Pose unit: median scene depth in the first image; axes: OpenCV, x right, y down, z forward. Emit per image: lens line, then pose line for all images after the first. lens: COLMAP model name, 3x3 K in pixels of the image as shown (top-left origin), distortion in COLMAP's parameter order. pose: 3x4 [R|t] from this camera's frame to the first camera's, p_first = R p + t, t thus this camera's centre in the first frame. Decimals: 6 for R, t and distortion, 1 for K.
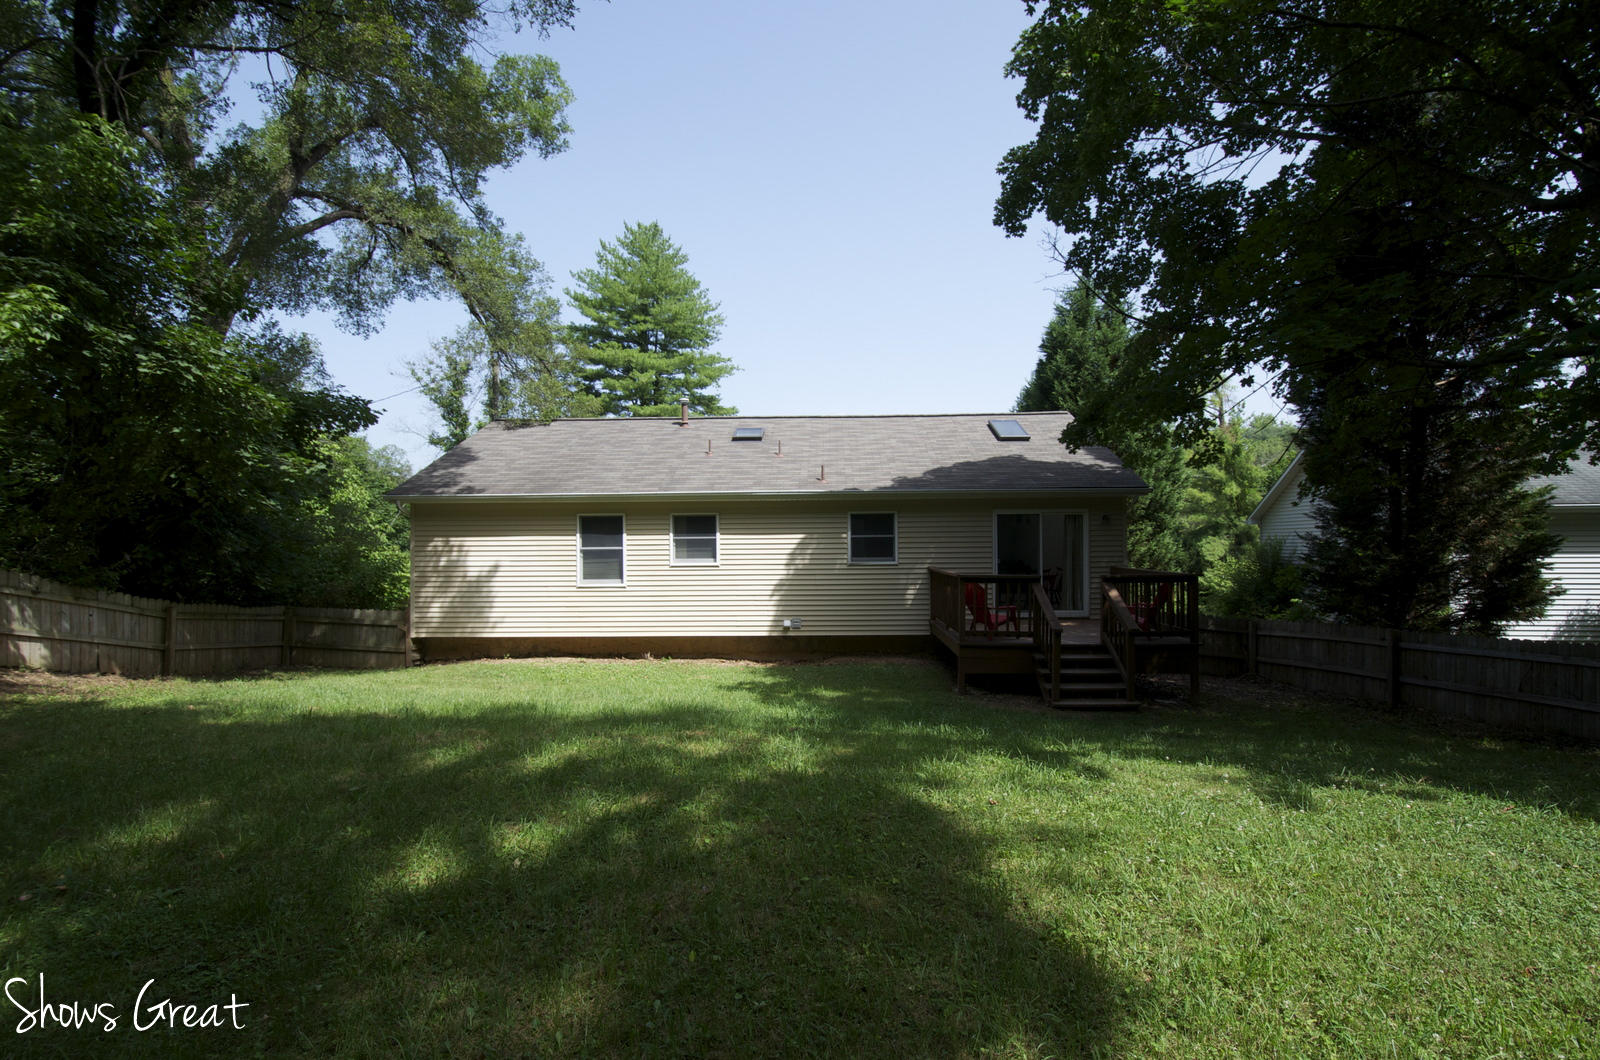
lens RADIAL K [[705.0, 0, 812.8], [0, 705.0, 540.3], [0, 0, 1]] dist [0.016388, -0.024080]
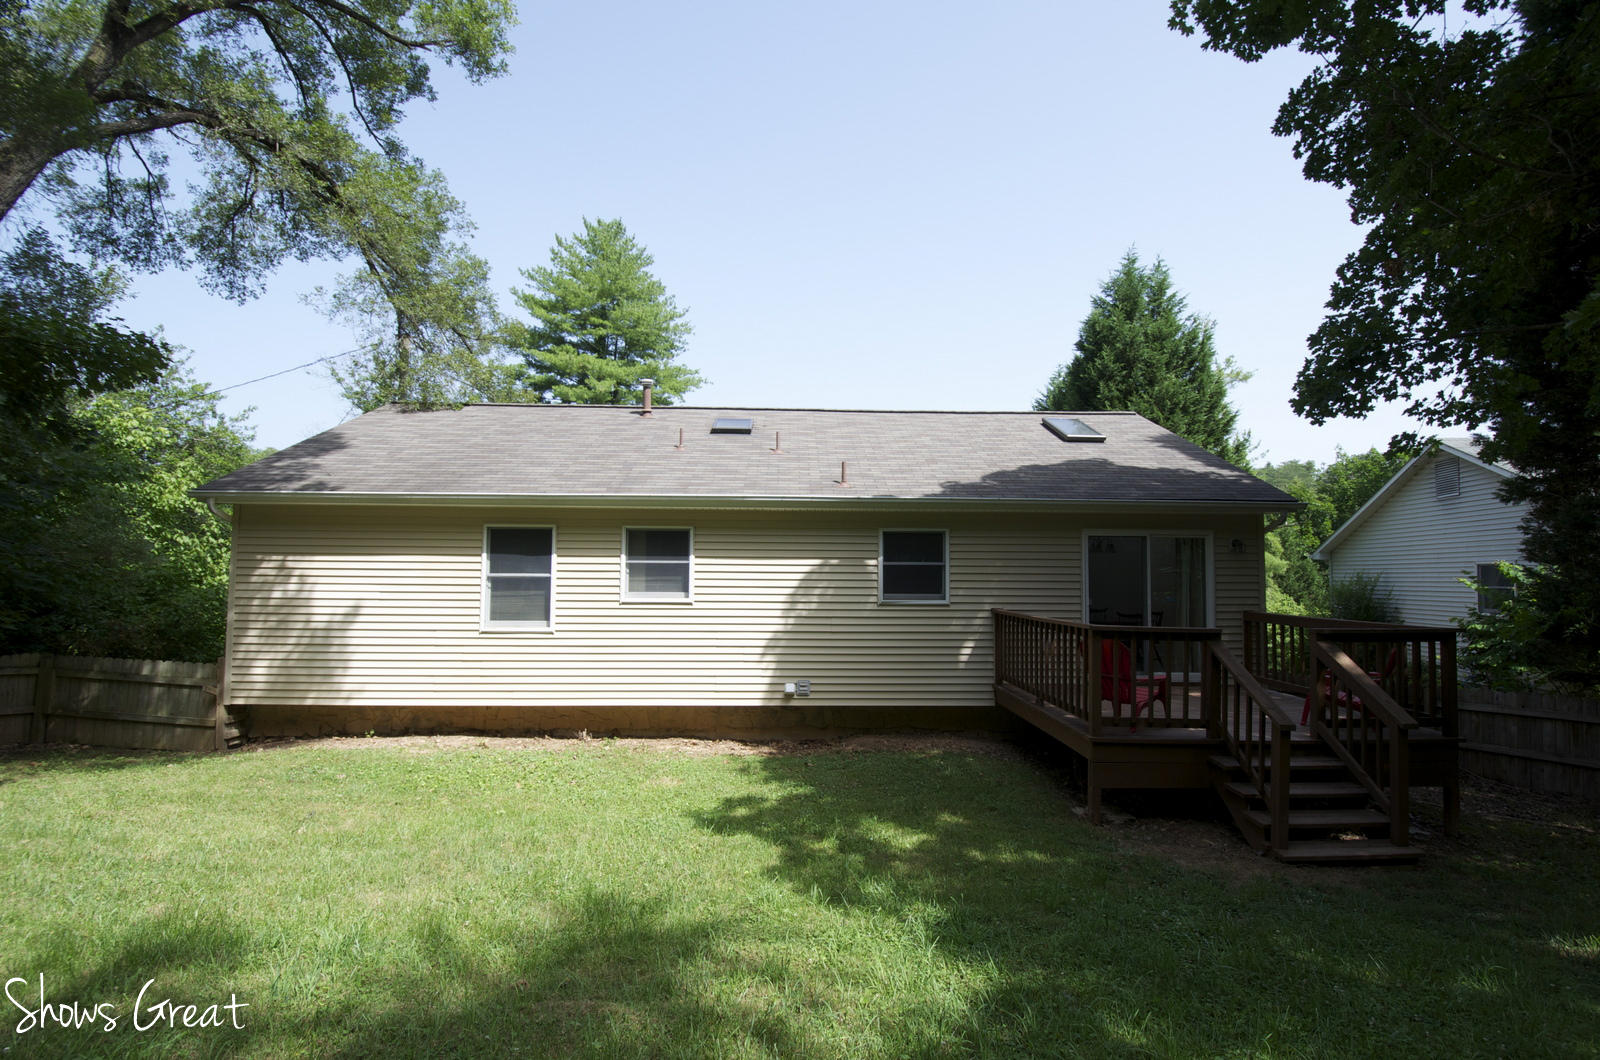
lens RADIAL K [[705.0, 0, 812.8], [0, 705.0, 540.3], [0, 0, 1]] dist [0.016388, -0.024080]
pose [[0.998137, 0.018327, 0.058194, -0.054953], [-0.015637, 0.998803, -0.046338, 0.004839], [-0.058974, 0.045342, 0.997229, 0.292621]]
